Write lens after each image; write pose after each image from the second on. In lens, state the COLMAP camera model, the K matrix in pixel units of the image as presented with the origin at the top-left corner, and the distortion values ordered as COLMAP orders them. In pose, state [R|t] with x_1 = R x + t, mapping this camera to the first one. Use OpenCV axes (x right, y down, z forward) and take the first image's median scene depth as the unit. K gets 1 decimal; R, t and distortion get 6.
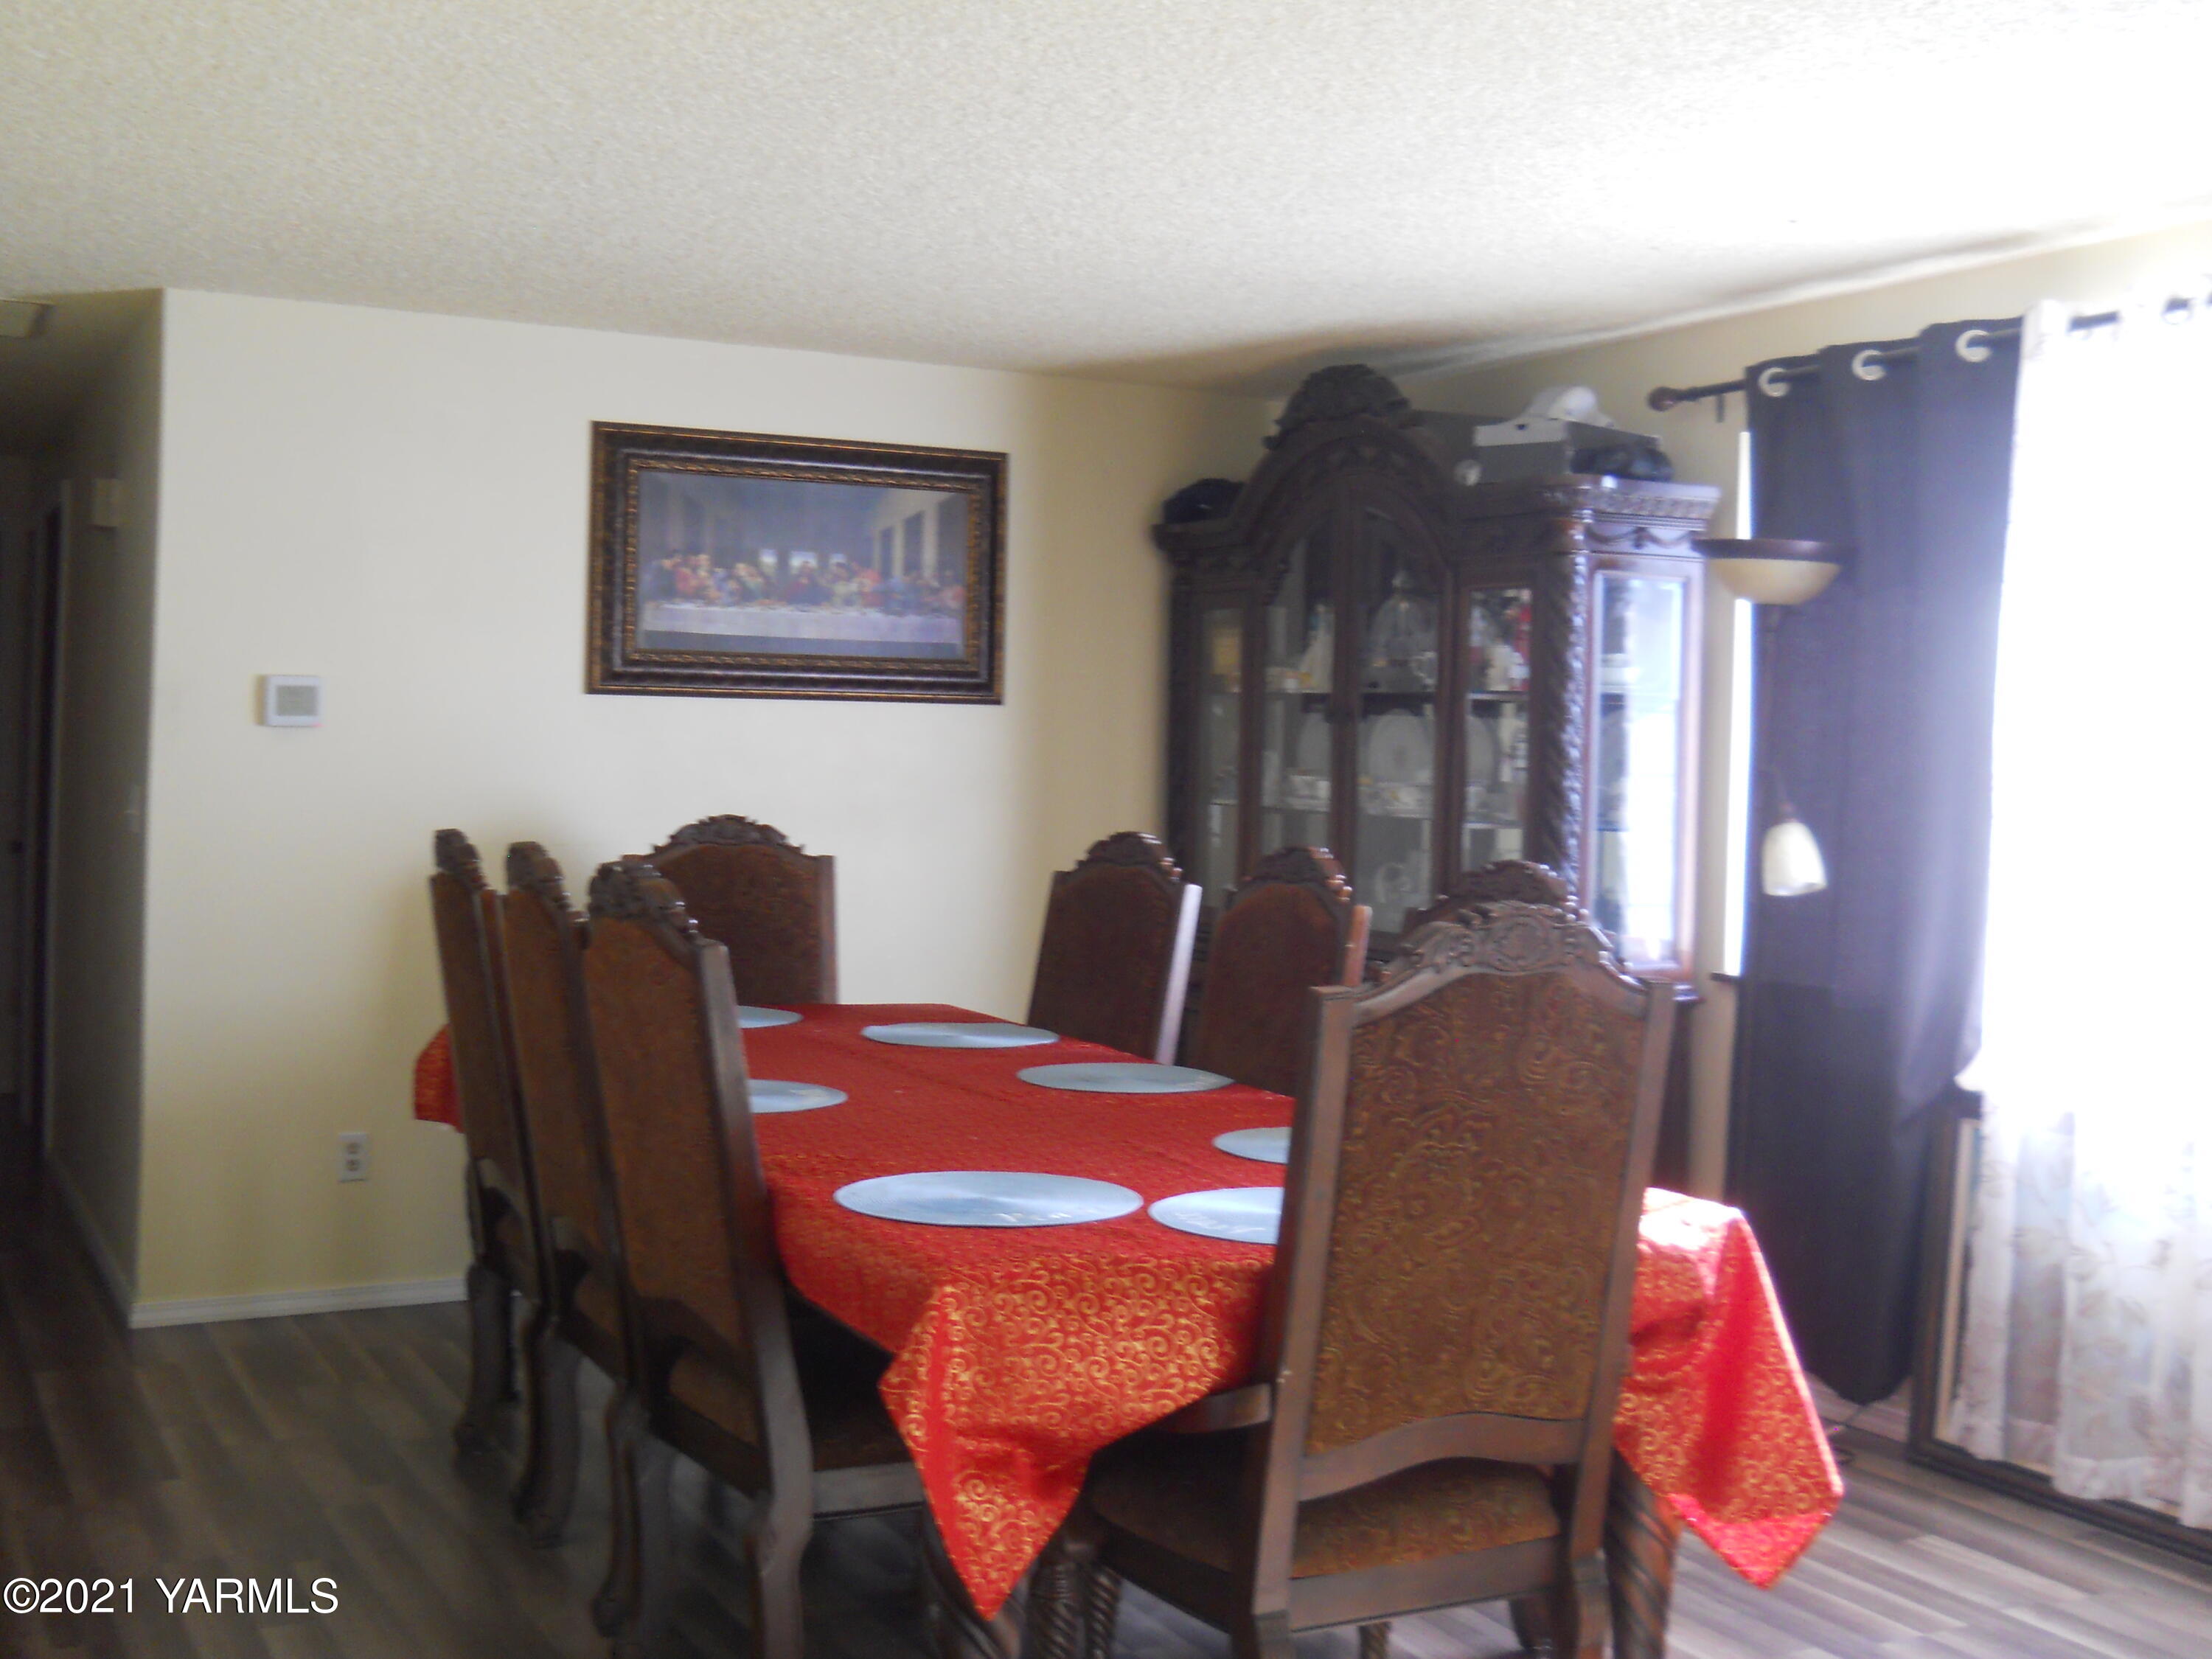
lens RADIAL K [[2447.6, 0, 1095.3], [0, 2447.6, 775.1], [0, 0, 1]] dist [-0.004922, -0.022331]
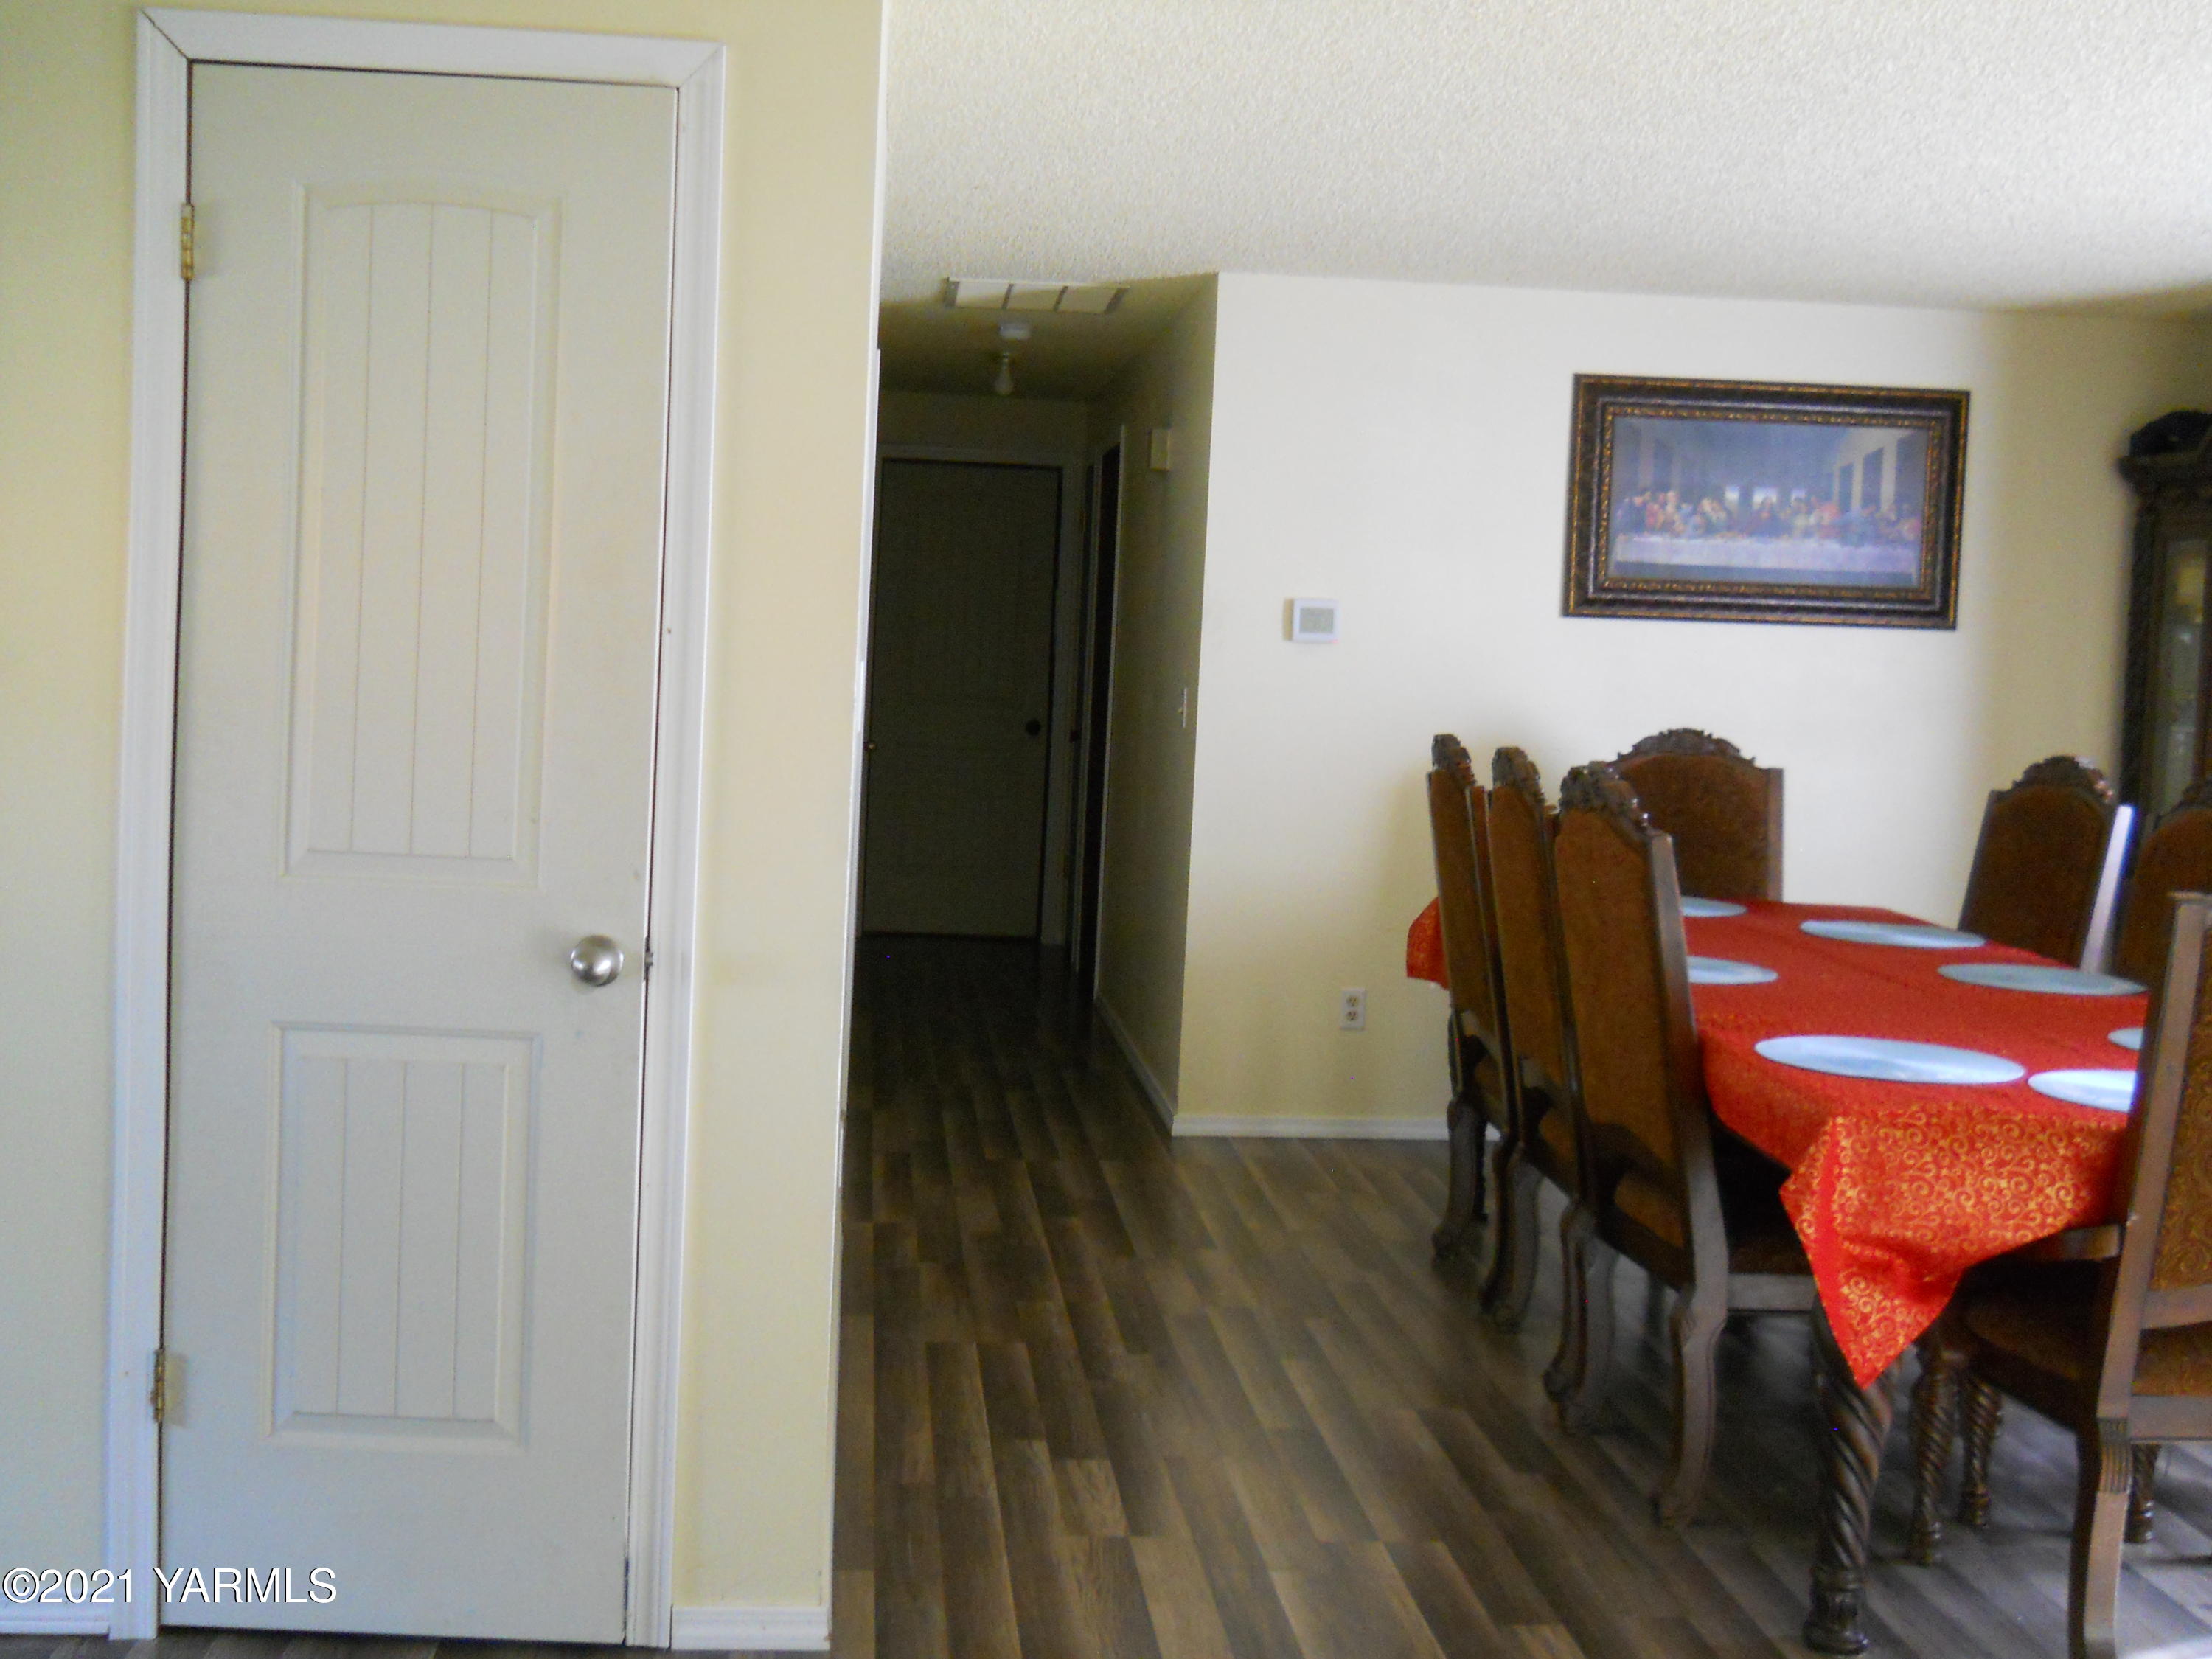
lens RADIAL K [[2447.6, 0, 1095.3], [0, 2447.6, 775.1], [0, 0, 1]] dist [-0.004922, -0.022331]
pose [[0.924006, 0.037914, -0.380494, 0.033778], [-0.023078, 0.998788, 0.043479, -0.006059], [0.381681, -0.031393, 0.923761, -0.170957]]
